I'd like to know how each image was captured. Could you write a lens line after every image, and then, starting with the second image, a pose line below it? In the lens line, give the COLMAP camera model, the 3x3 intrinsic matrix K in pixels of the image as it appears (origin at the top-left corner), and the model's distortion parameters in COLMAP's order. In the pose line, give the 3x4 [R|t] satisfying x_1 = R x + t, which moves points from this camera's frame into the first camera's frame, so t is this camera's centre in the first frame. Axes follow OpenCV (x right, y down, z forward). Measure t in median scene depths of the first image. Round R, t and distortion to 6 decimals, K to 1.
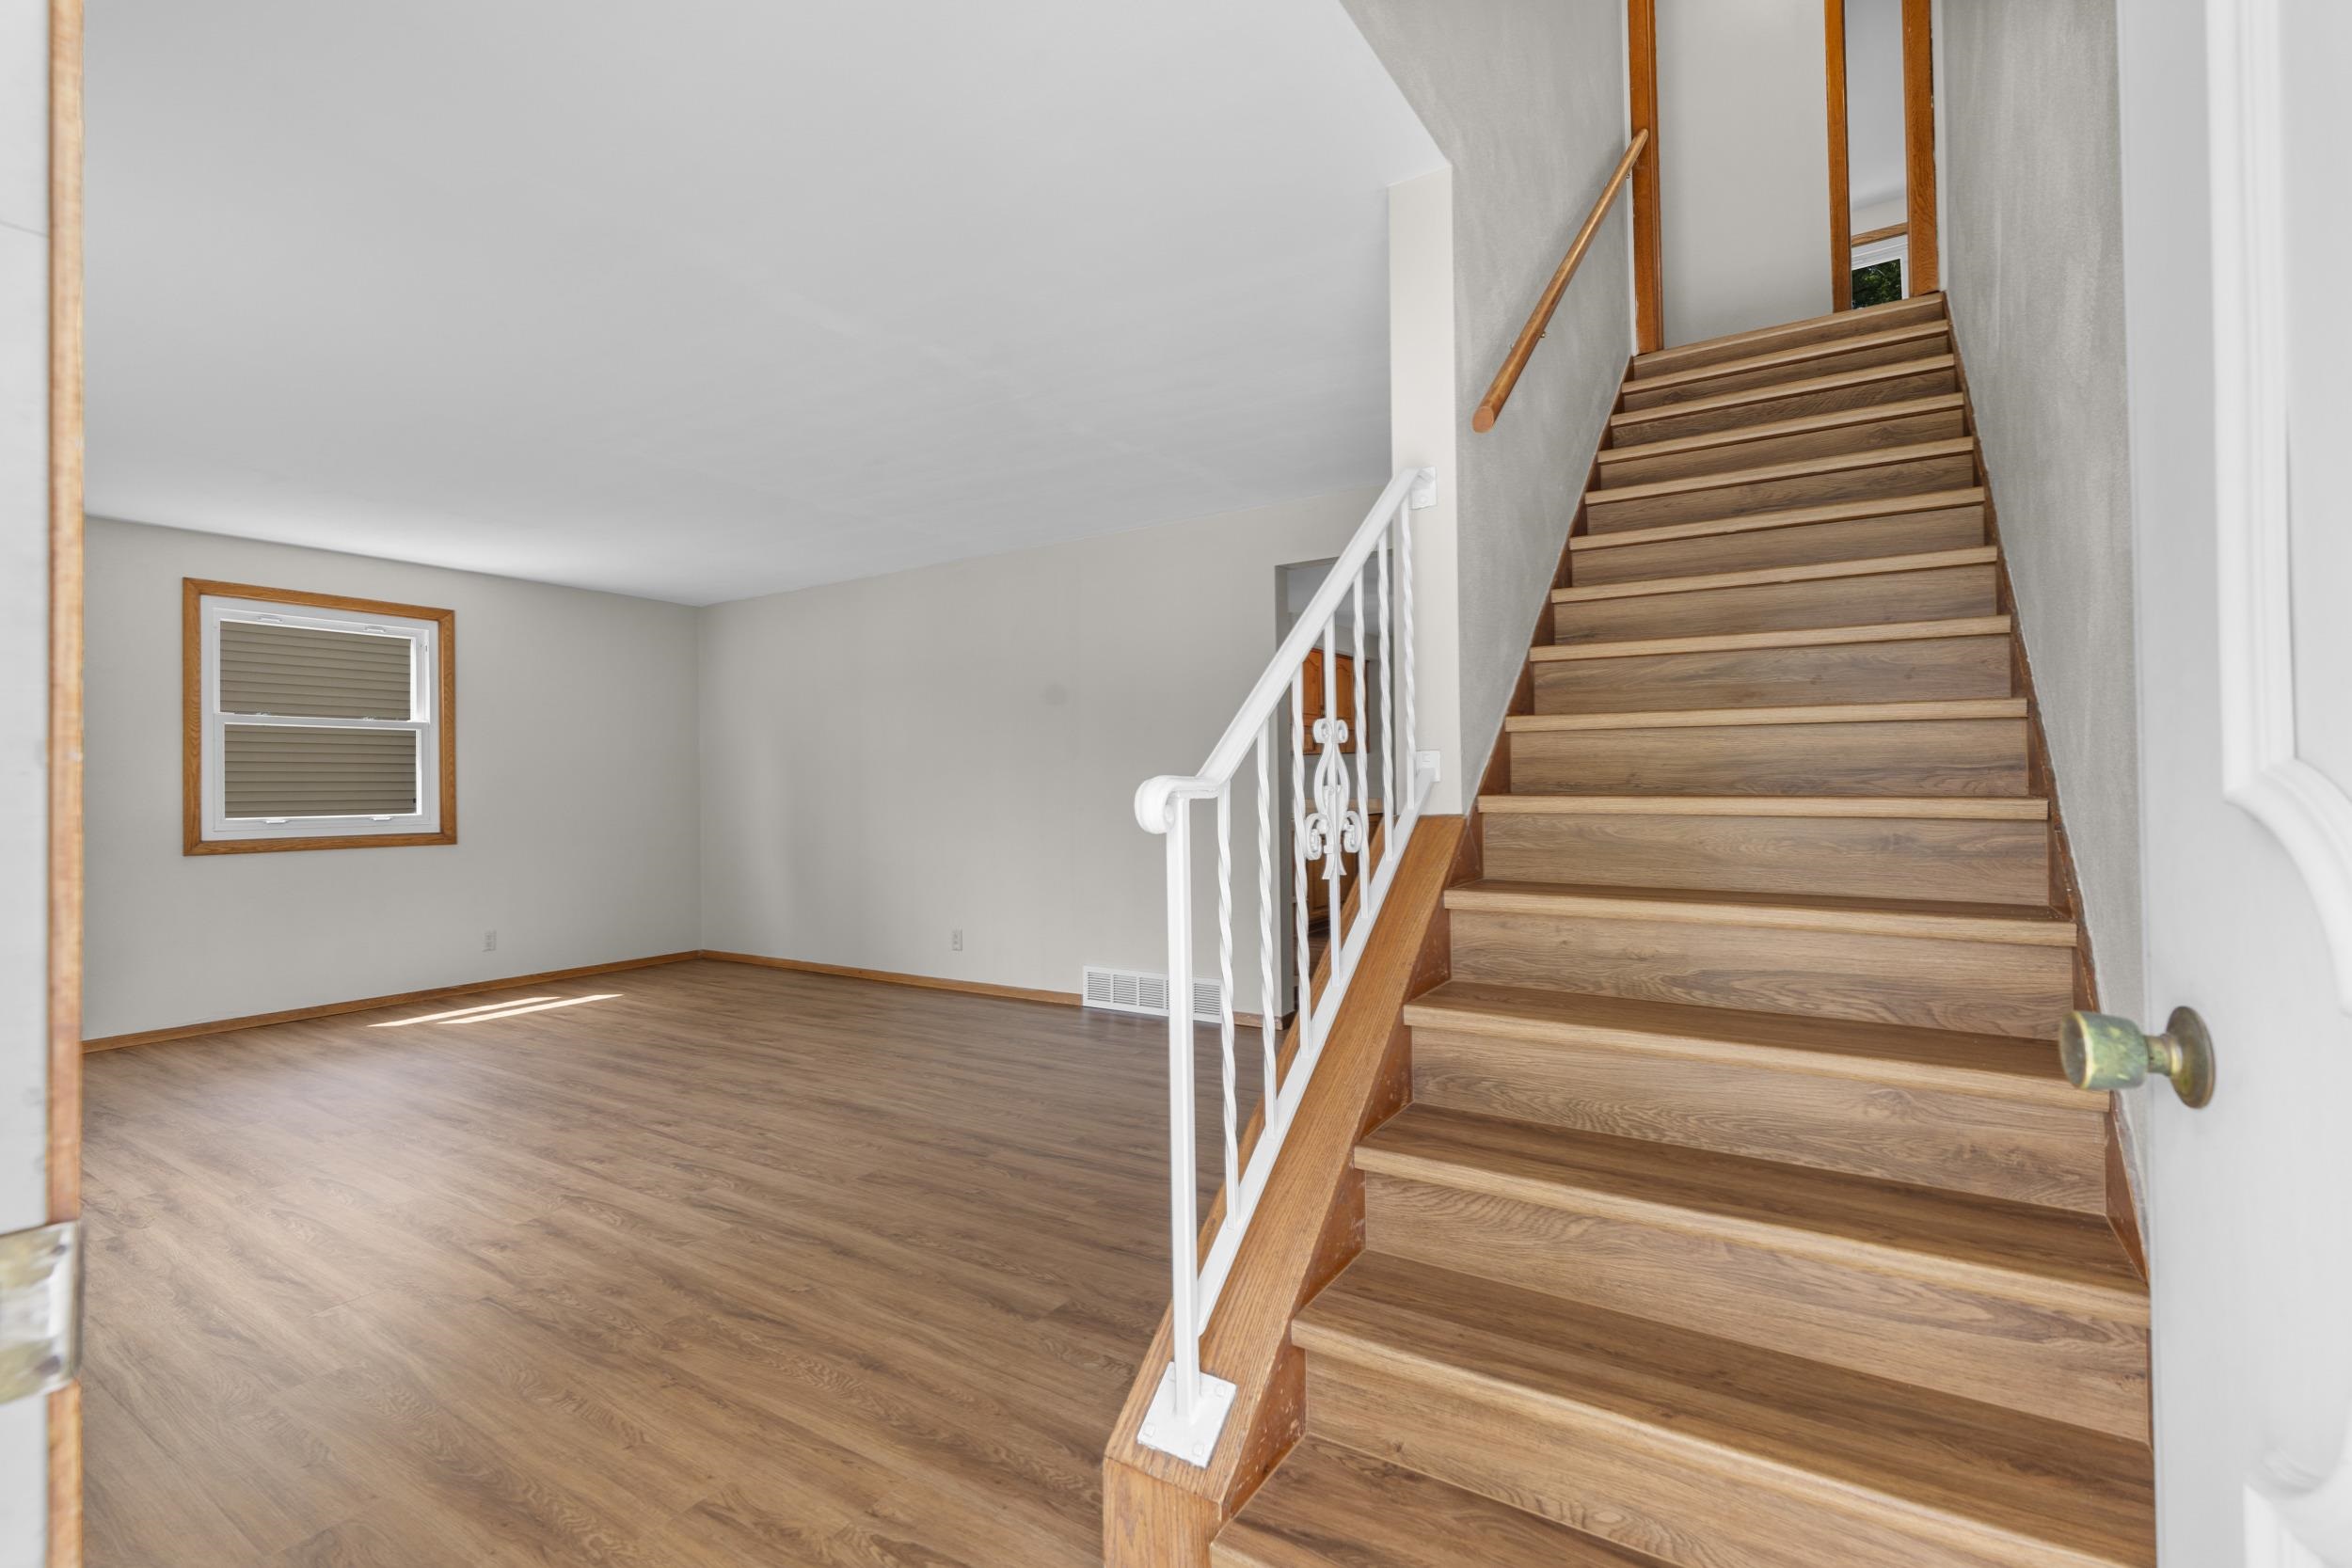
lens RADIAL K [[1065.8, 0, 1159.4], [0, 1065.8, 778.2], [0, 0, 1]] dist [-0.008883, 0.004085]
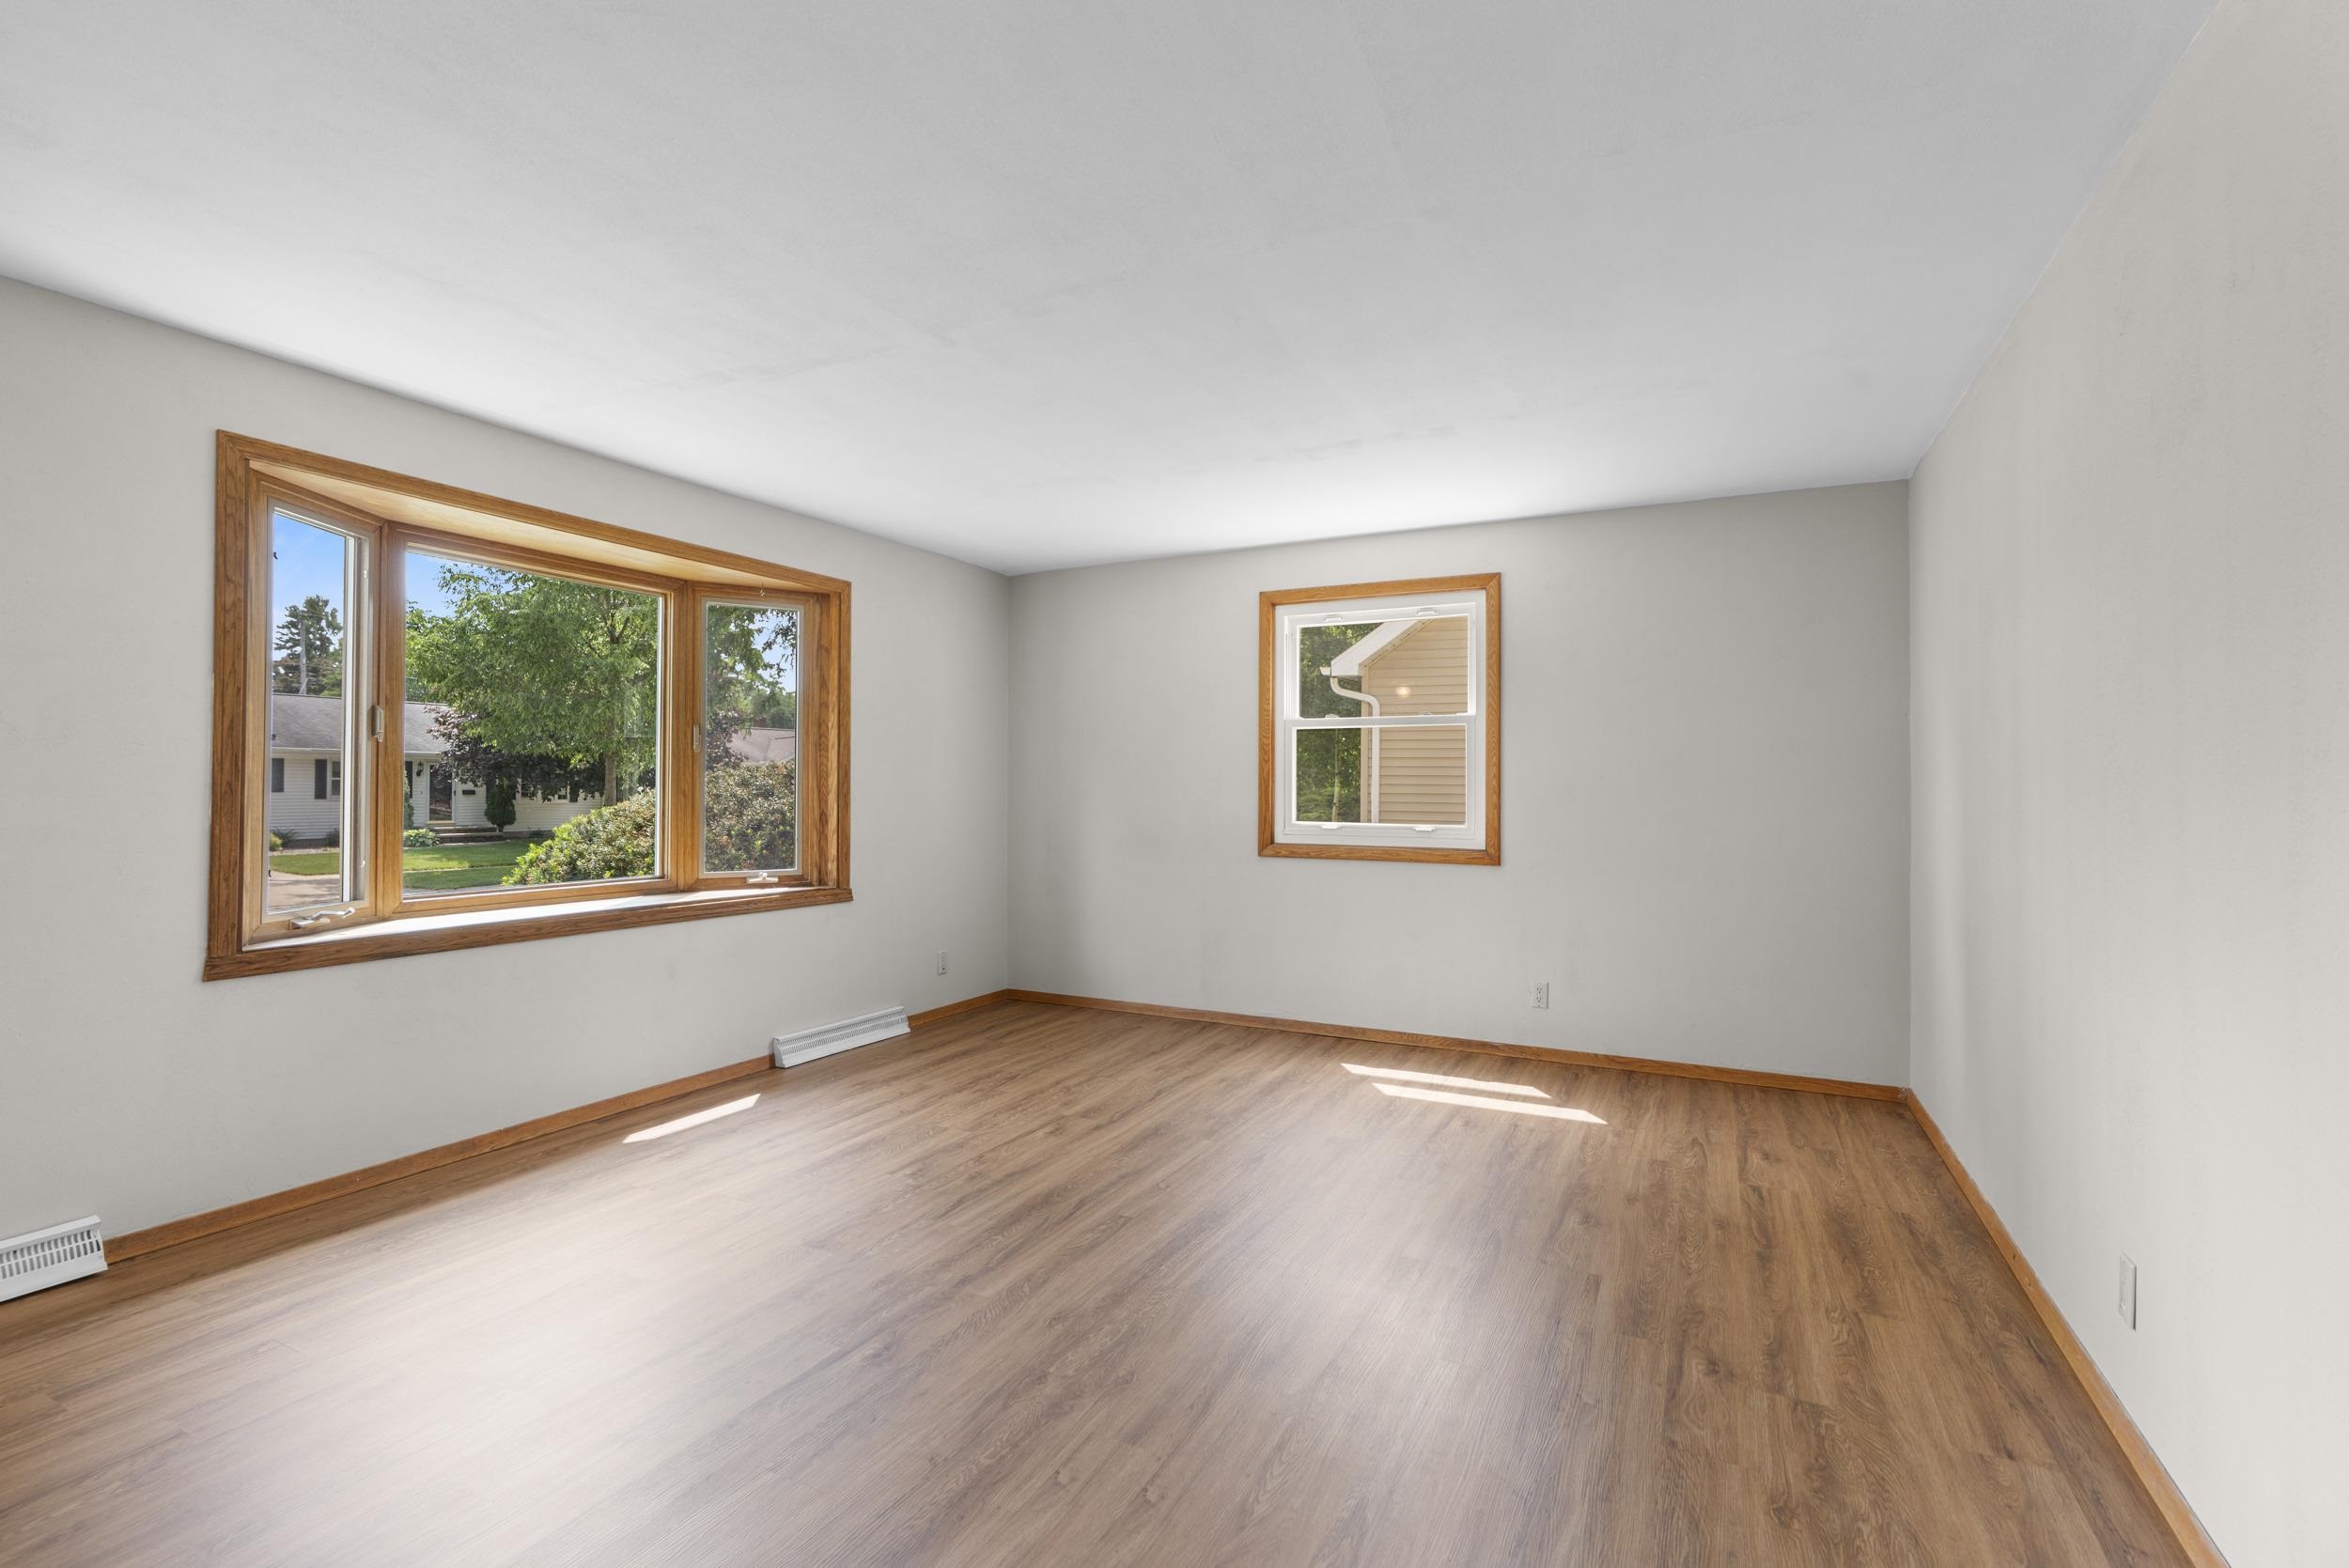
lens RADIAL K [[1064.4, 0, 1157.9], [0, 1064.4, 778.2], [0, 0, 1]] dist [-0.008883, 0.004085]
pose [[0.098346, 0.007708, -0.995122, 0.148622], [0.004252, 0.999958, 0.008165, -0.016192], [0.995143, -0.005035, 0.098309, 0.943724]]
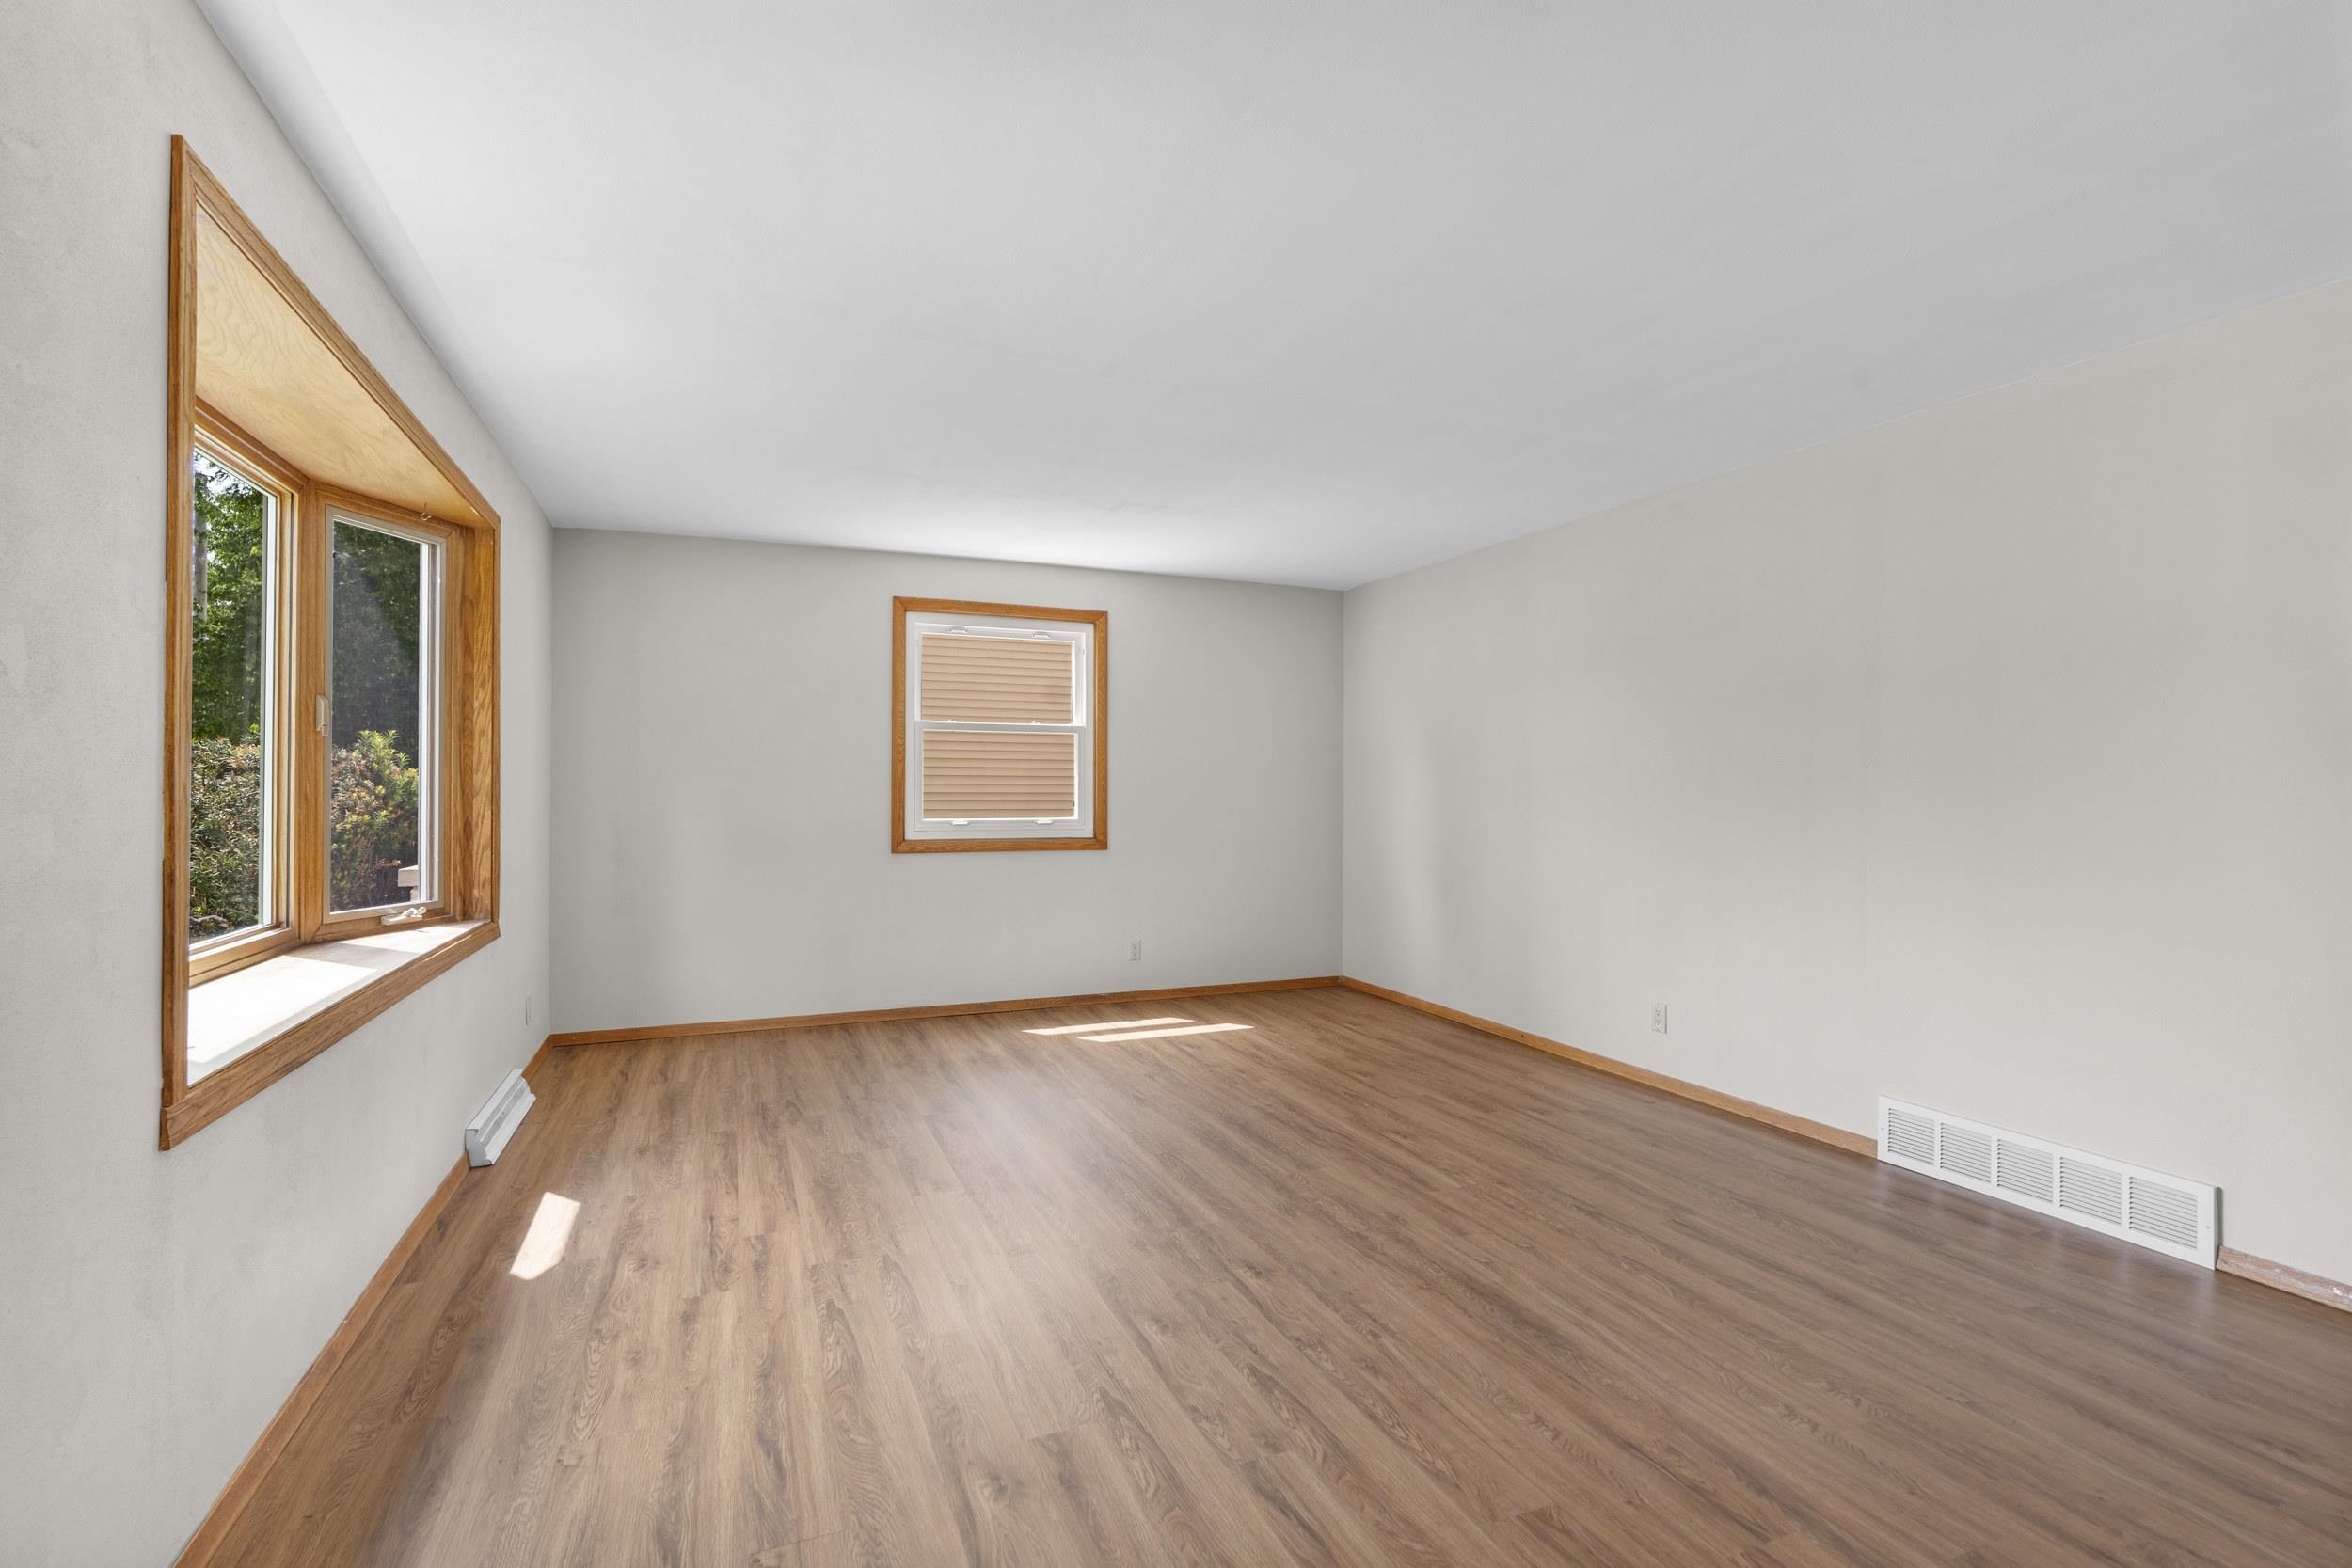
lens RADIAL K [[1065.8, 0, 1159.4], [0, 1065.8, 778.2], [0, 0, 1]] dist [-0.008883, 0.004085]
pose [[0.824237, 0.014349, -0.566064, -0.090706], [-0.010593, 0.999895, 0.009921, -0.020387], [0.566146, -0.002181, 0.824302, 0.303569]]
